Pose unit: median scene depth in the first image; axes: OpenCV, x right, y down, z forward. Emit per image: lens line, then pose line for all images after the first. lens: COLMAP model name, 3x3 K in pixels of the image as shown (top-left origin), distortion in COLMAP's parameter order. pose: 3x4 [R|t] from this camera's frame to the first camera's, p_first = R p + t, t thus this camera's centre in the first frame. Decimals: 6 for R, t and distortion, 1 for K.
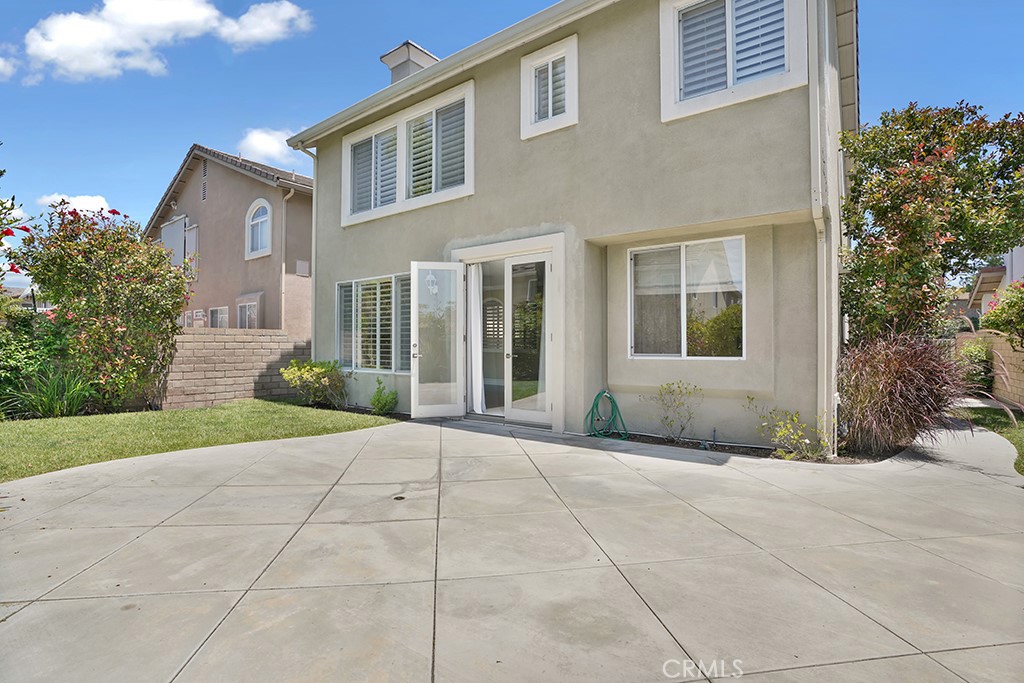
lens RADIAL K [[484.0, 0, 513.1], [0, 484.0, 344.8], [0, 0, 1]] dist [-0.071429, 0.034885]
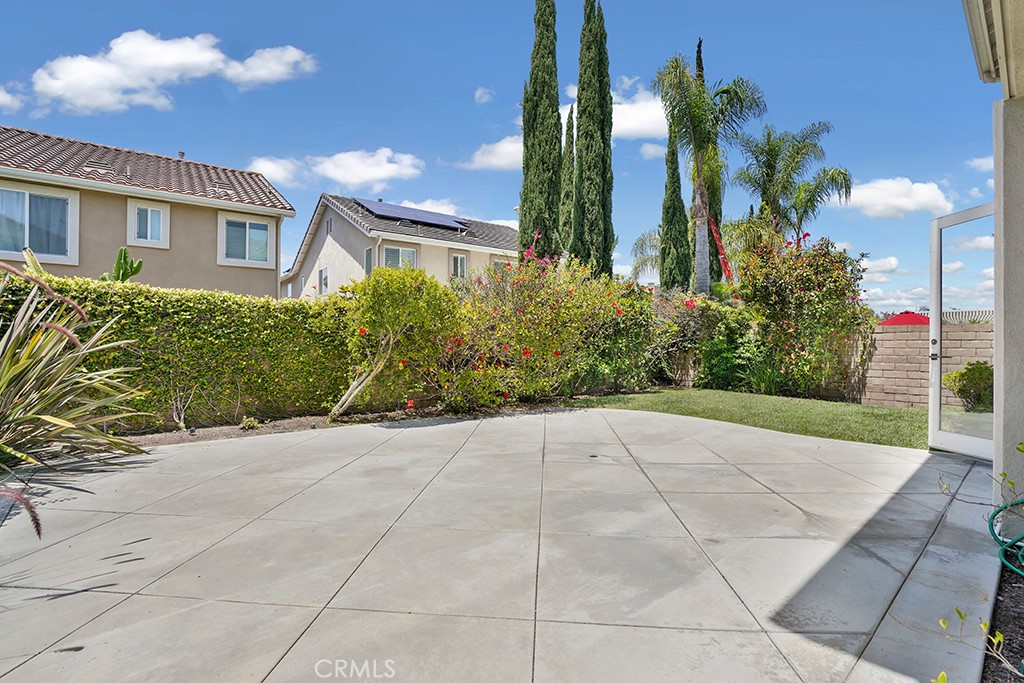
lens RADIAL K [[484.0, 0, 513.1], [0, 484.0, 344.8], [0, 0, 1]] dist [-0.071429, 0.034885]
pose [[-0.233617, -0.002470, -0.972326, 1.068119], [-0.001169, 0.999997, -0.002259, 0.015024], [0.972328, 0.000609, -0.233619, 1.055075]]
